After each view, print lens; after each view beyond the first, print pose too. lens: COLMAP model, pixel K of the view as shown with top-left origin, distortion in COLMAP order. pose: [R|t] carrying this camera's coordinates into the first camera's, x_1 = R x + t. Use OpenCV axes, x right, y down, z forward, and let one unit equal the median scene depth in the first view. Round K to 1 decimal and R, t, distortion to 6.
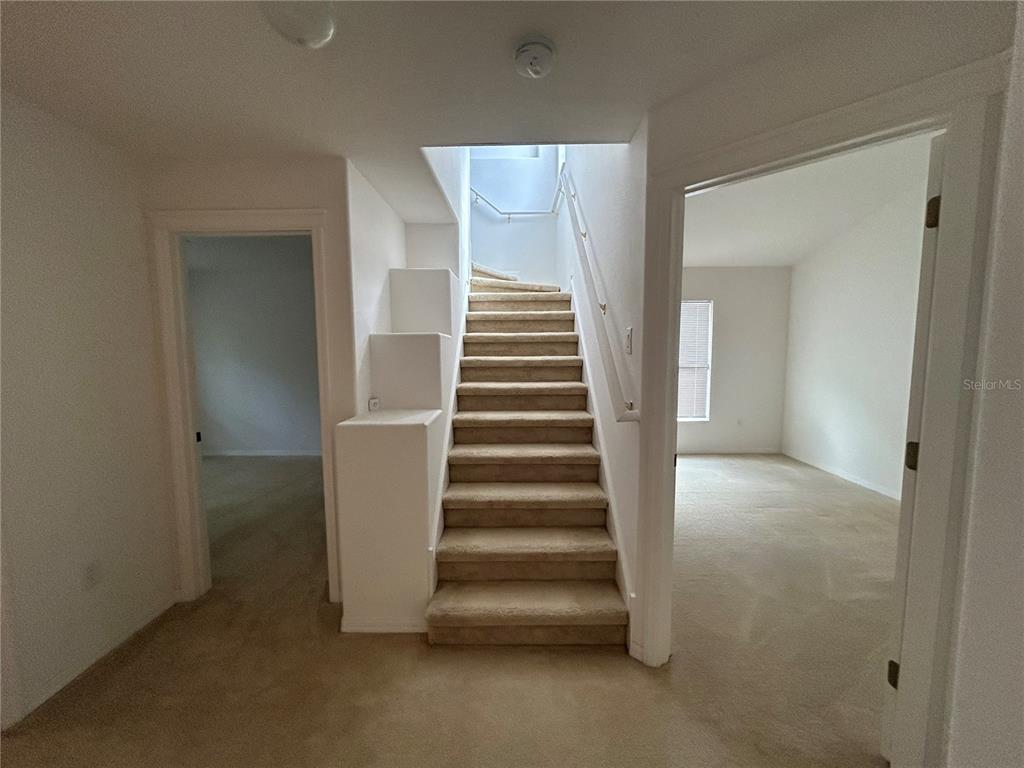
lens RADIAL K [[411.4, 0, 510.4], [0, 411.4, 384.0], [0, 0, 1]] dist [0.001902, 0.000056]
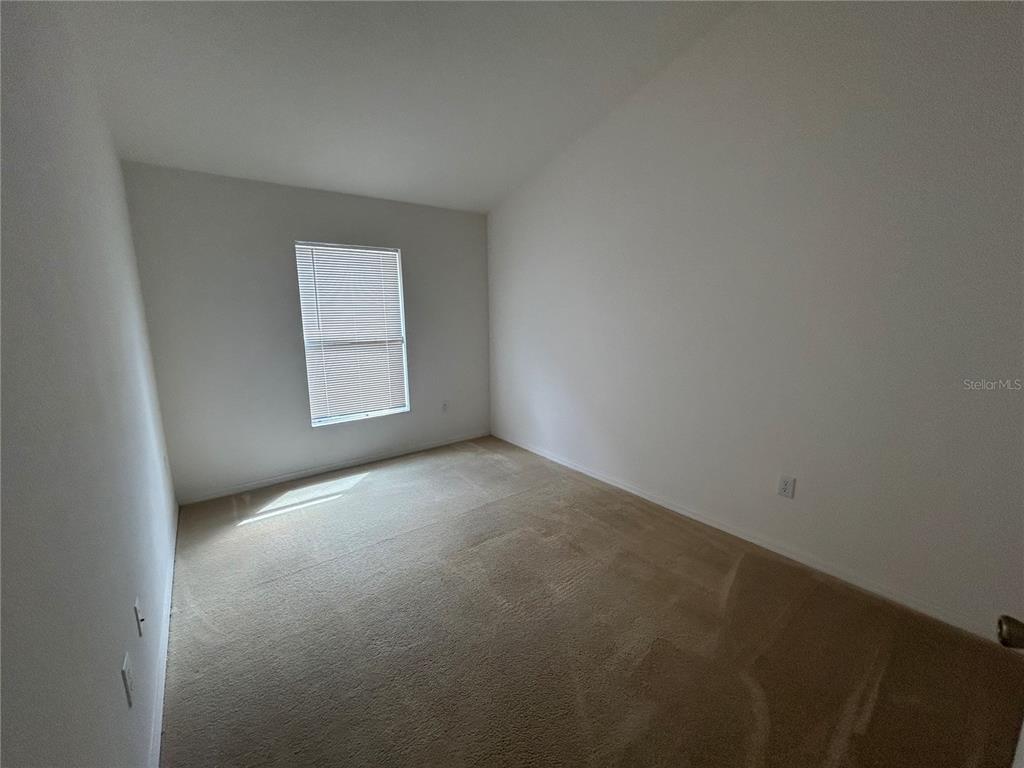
lens RADIAL K [[411.4, 0, 510.4], [0, 411.4, 384.0], [0, 0, 1]] dist [0.001902, 0.000056]
pose [[0.792395, -0.116097, 0.598858, 0.209060], [0.064960, 0.992199, 0.106398, -0.033494], [-0.606539, -0.045407, 0.793756, 0.329868]]
